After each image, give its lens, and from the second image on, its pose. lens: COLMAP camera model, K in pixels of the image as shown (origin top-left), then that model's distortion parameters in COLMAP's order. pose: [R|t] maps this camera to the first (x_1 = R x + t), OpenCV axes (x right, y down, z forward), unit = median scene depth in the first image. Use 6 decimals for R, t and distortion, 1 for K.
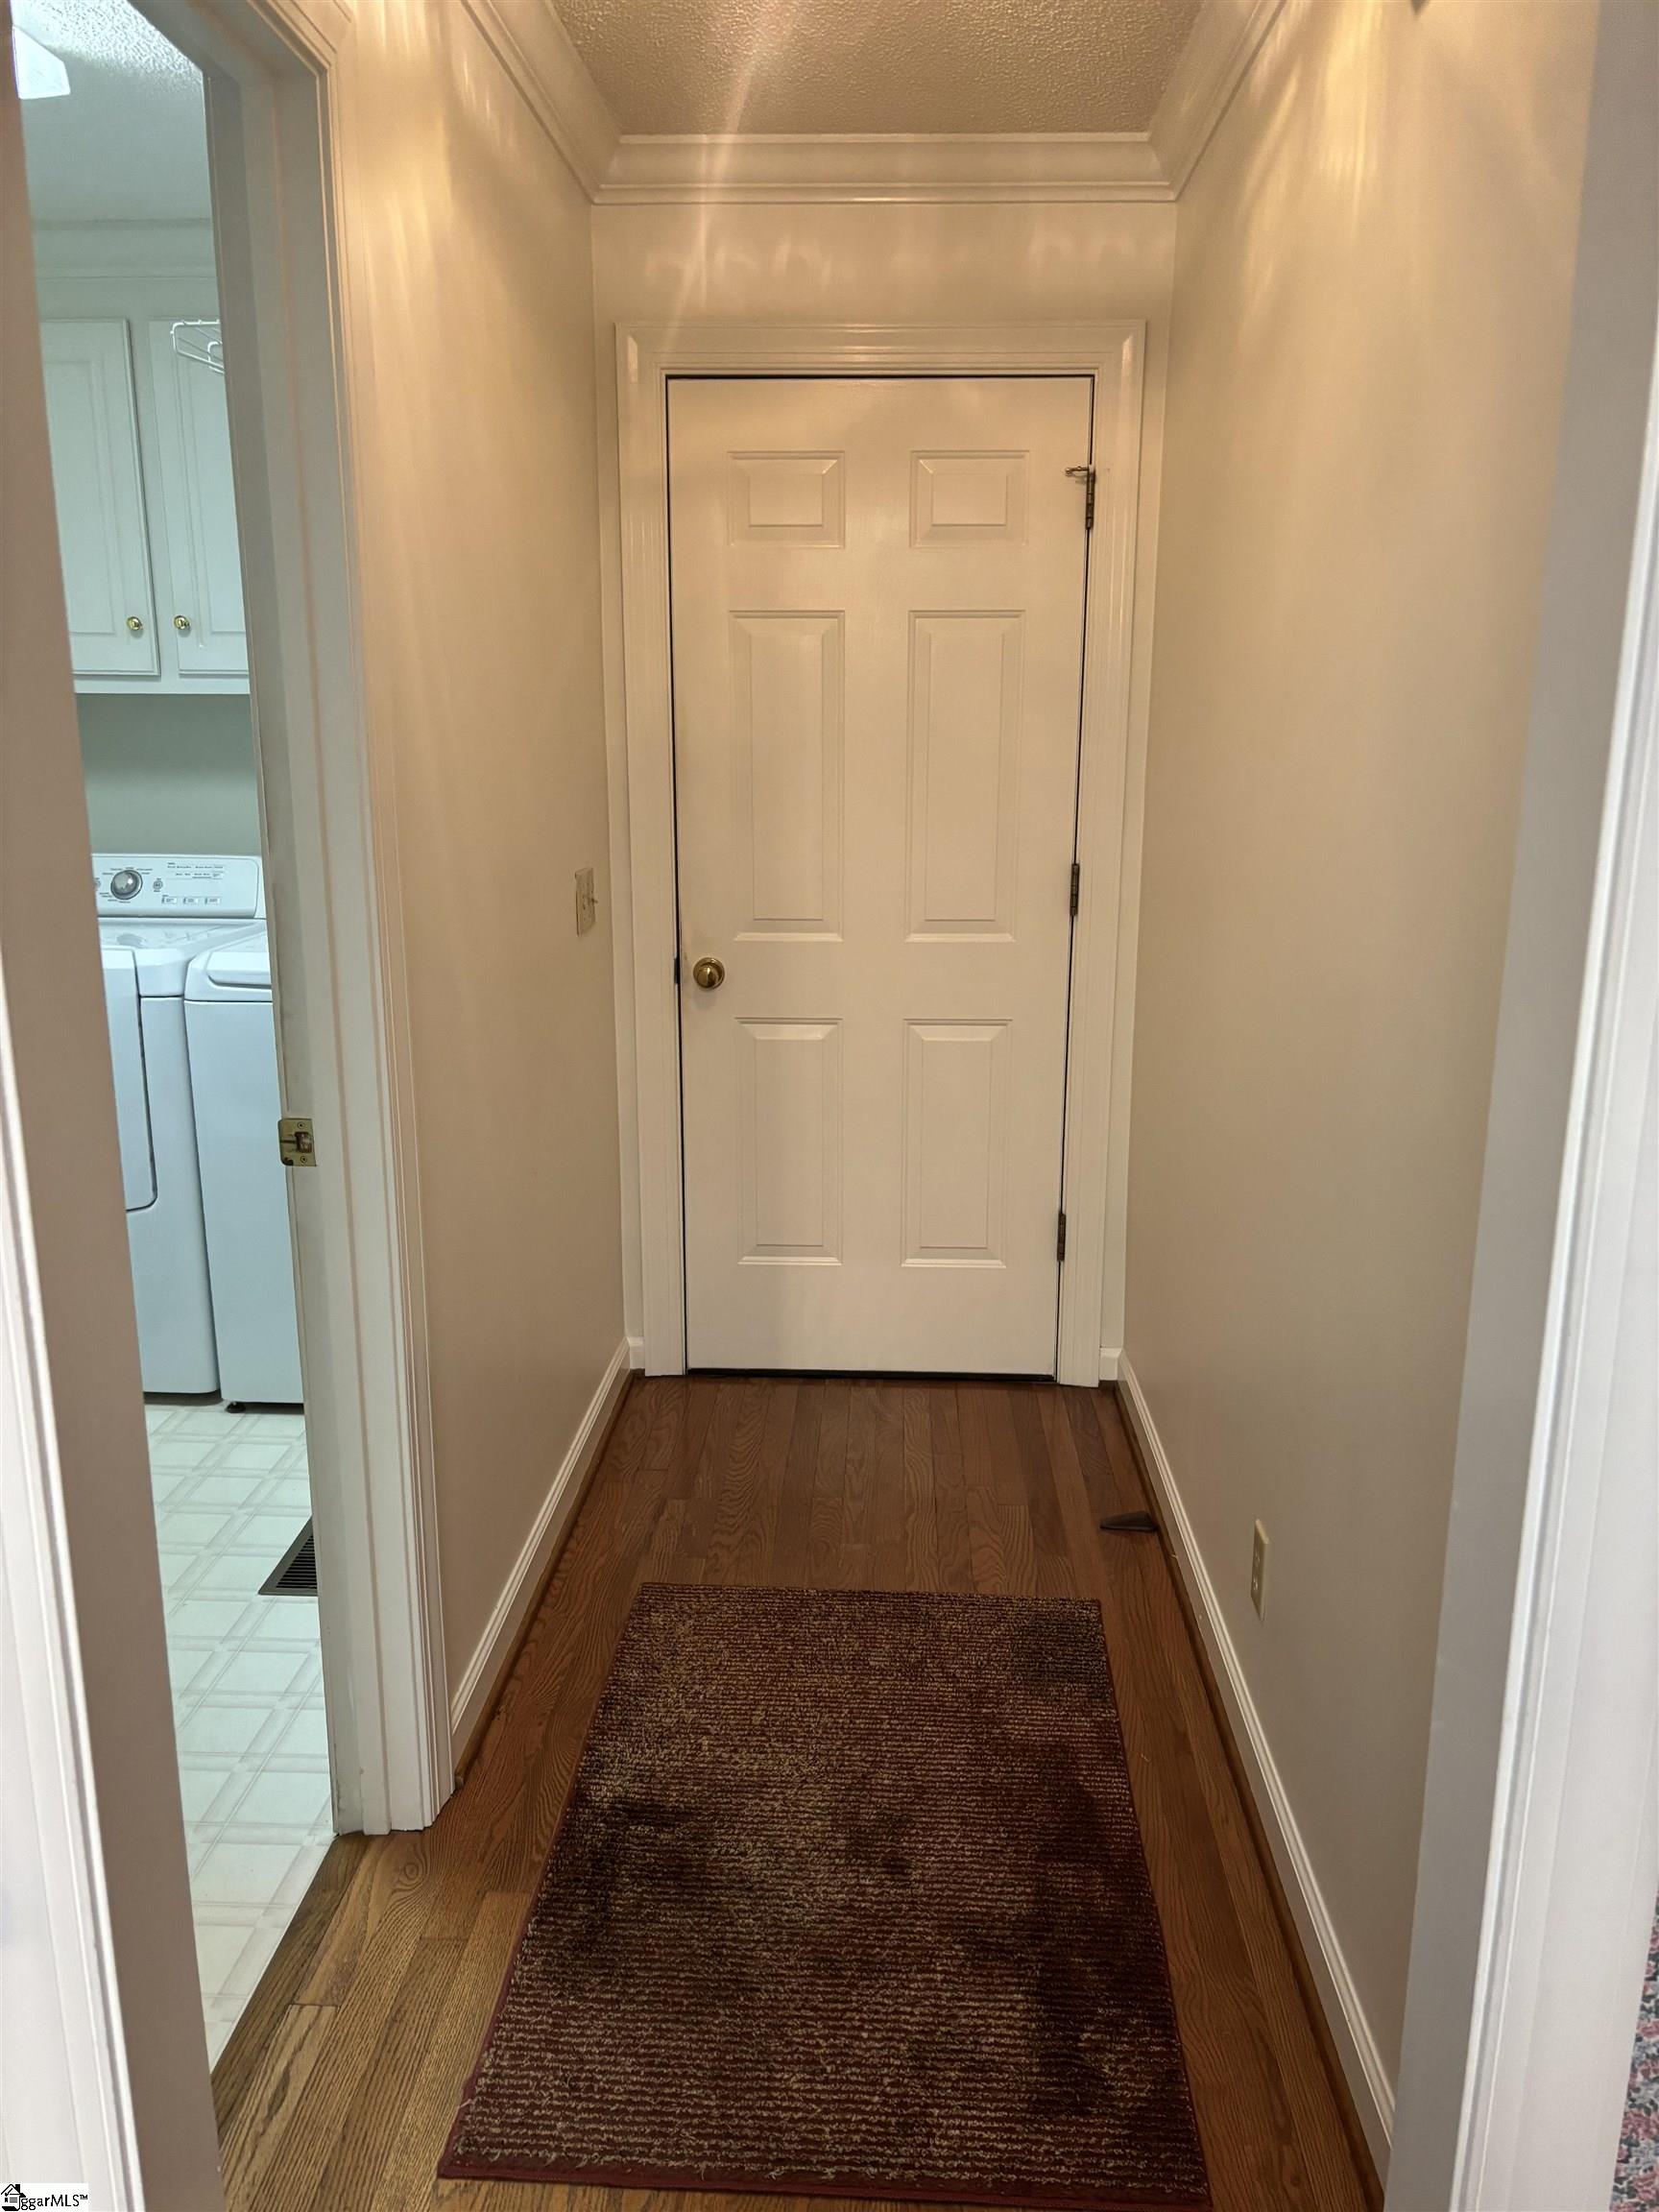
lens RADIAL K [[1666.5, 0, 822.1], [0, 1666.5, 1120.0], [0, 0, 1]] dist [0.016570, -0.010510]
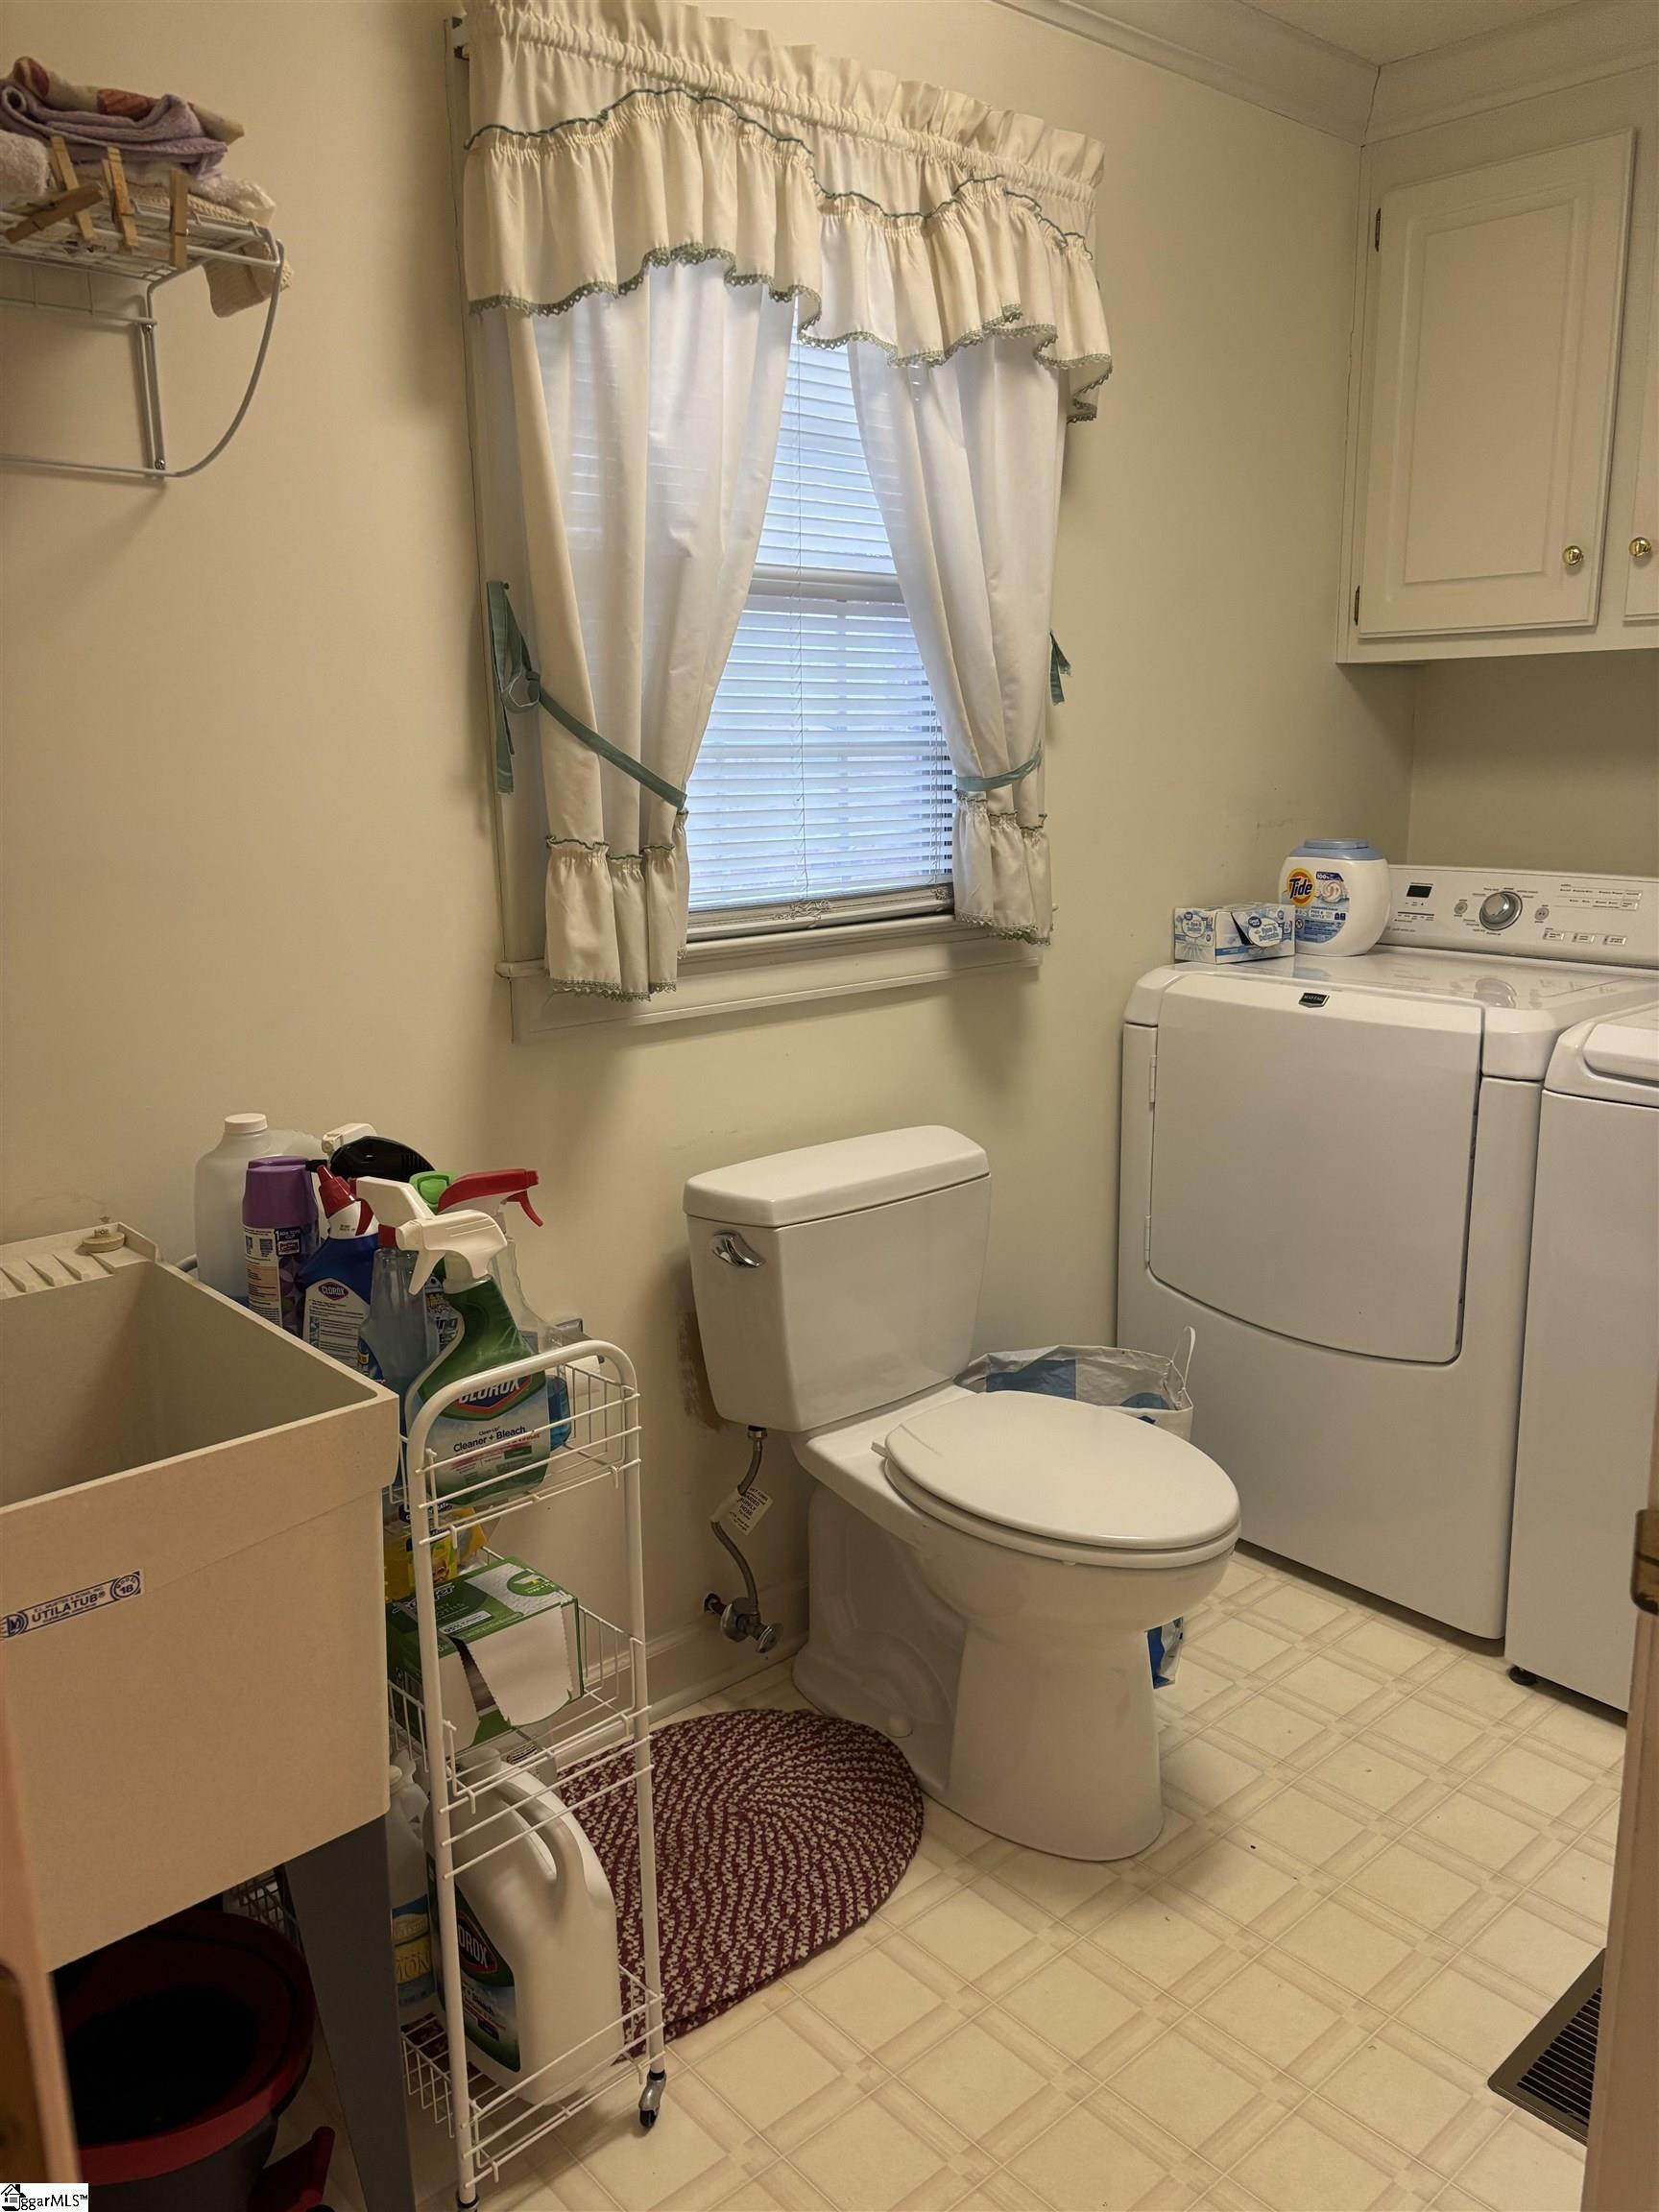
lens RADIAL K [[1666.5, 0, 815.9], [0, 1666.5, 1106.7], [0, 0, 1]] dist [0.016570, -0.010510]
pose [[0.694616, 0.141047, -0.705418, -0.099453], [-0.148930, 0.987542, 0.050807, -0.051355], [0.703796, 0.069767, 0.706968, 0.290431]]
